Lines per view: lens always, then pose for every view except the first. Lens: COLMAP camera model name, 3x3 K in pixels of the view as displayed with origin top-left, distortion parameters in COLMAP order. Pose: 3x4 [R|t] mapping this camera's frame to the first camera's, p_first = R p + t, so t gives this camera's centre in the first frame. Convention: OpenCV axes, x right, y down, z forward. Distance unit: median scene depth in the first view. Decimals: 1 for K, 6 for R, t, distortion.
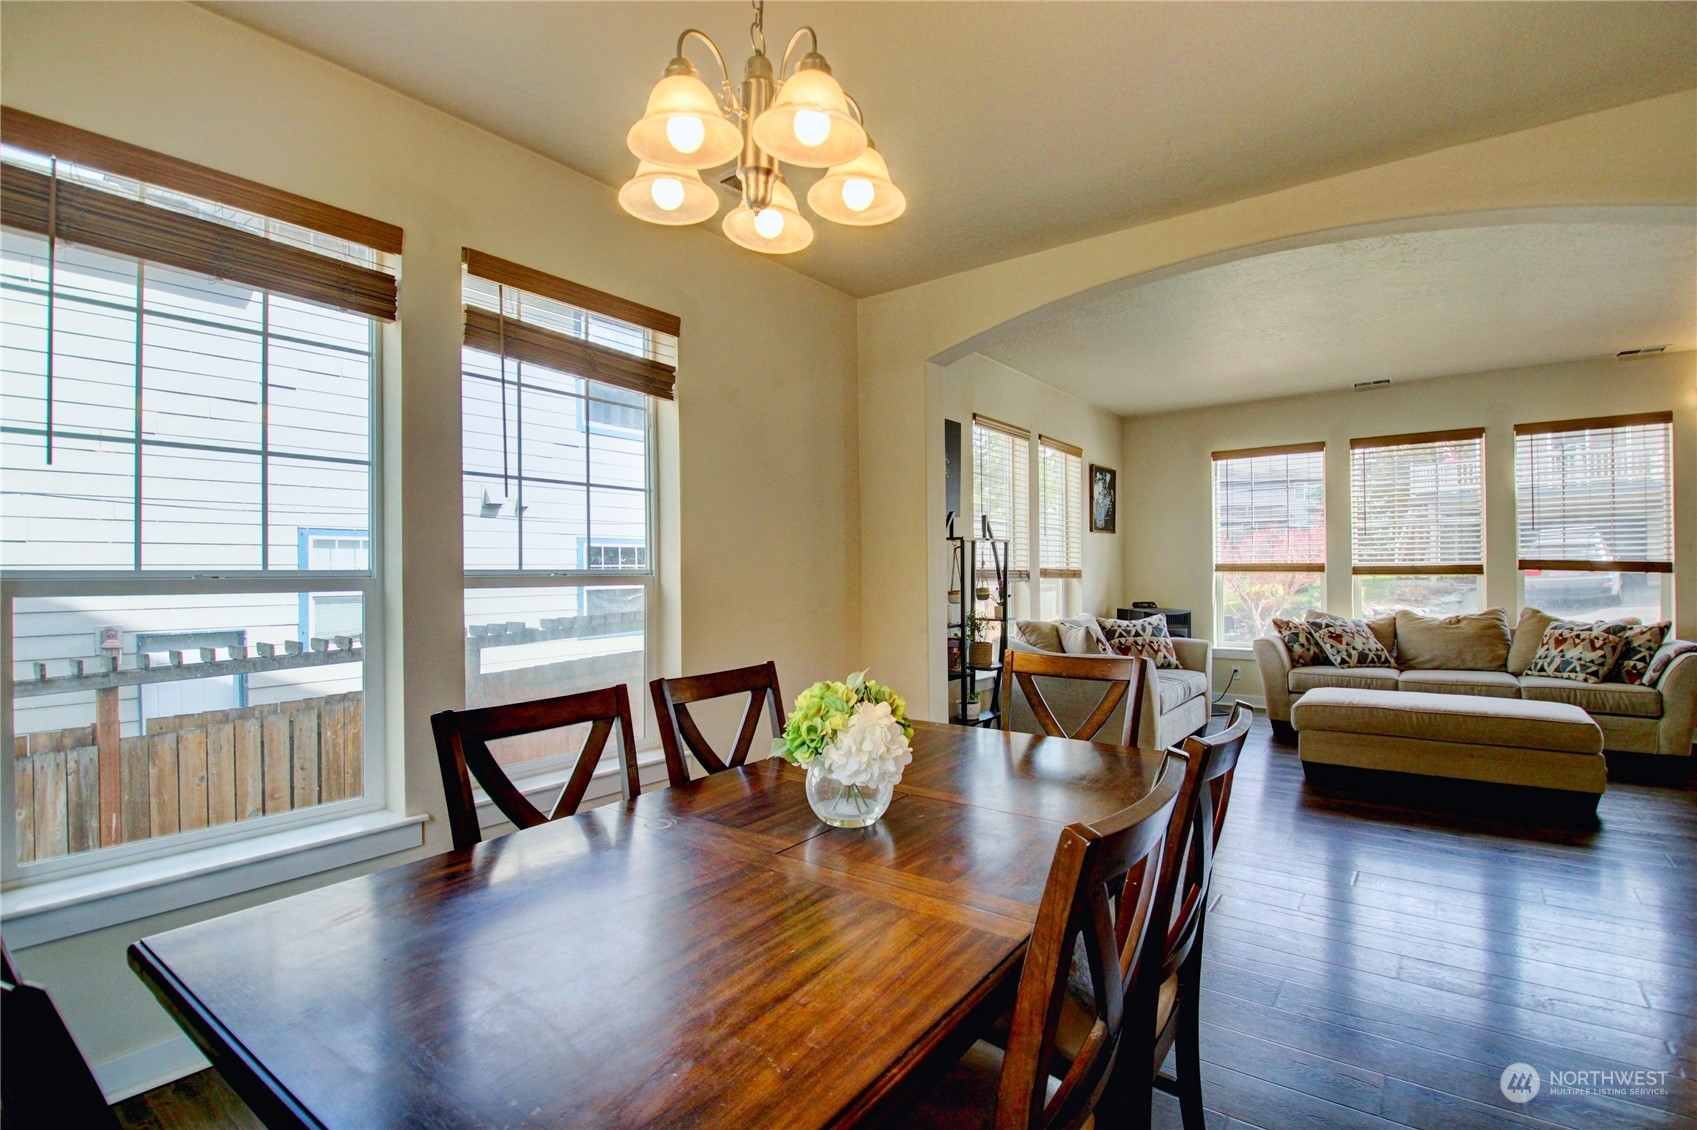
lens RADIAL K [[788.8, 0, 858.1], [0, 788.8, 571.7], [0, 0, 1]] dist [0.002756, -0.018710]
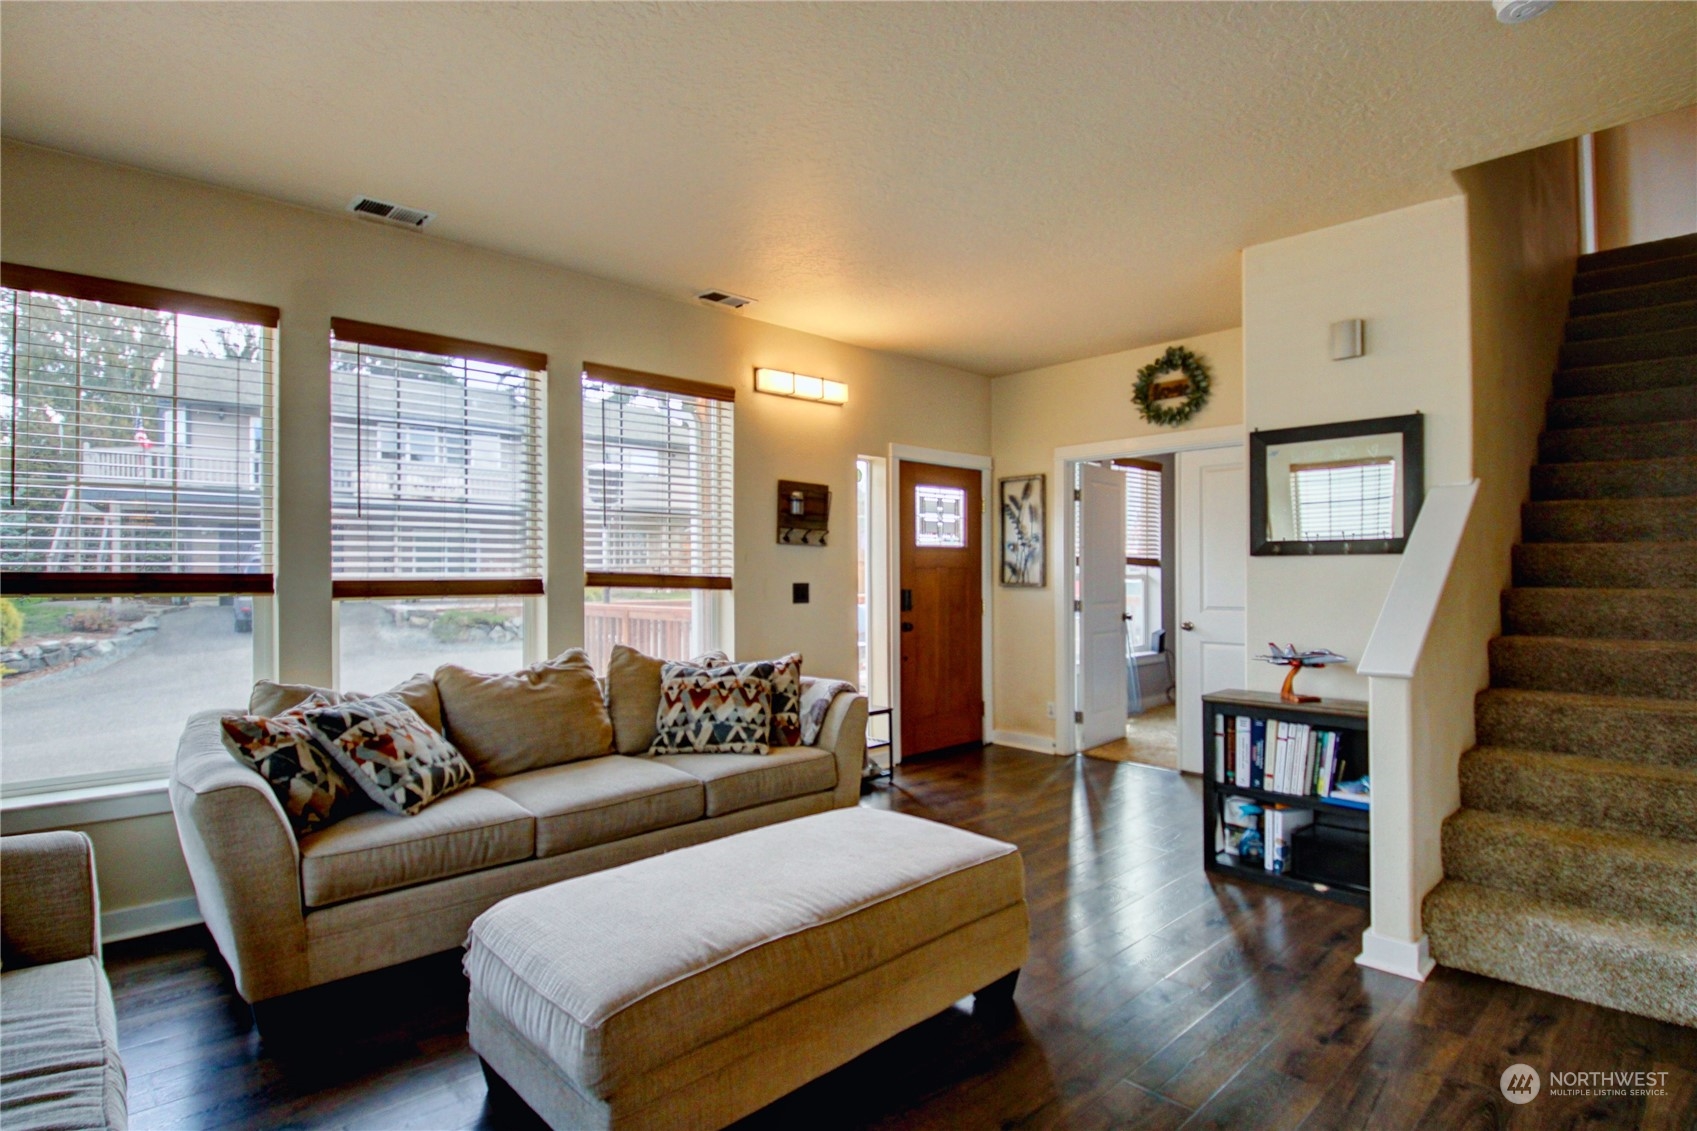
lens RADIAL K [[863.1, 0, 850.5], [0, 863.1, 572.3], [0, 0, 1]] dist [0.006124, -0.006702]
pose [[0.164115, 0.011665, 0.986372, 0.185457], [0.005300, 0.999905, -0.012707, -0.004546], [-0.986427, 0.007313, 0.164038, 0.700421]]
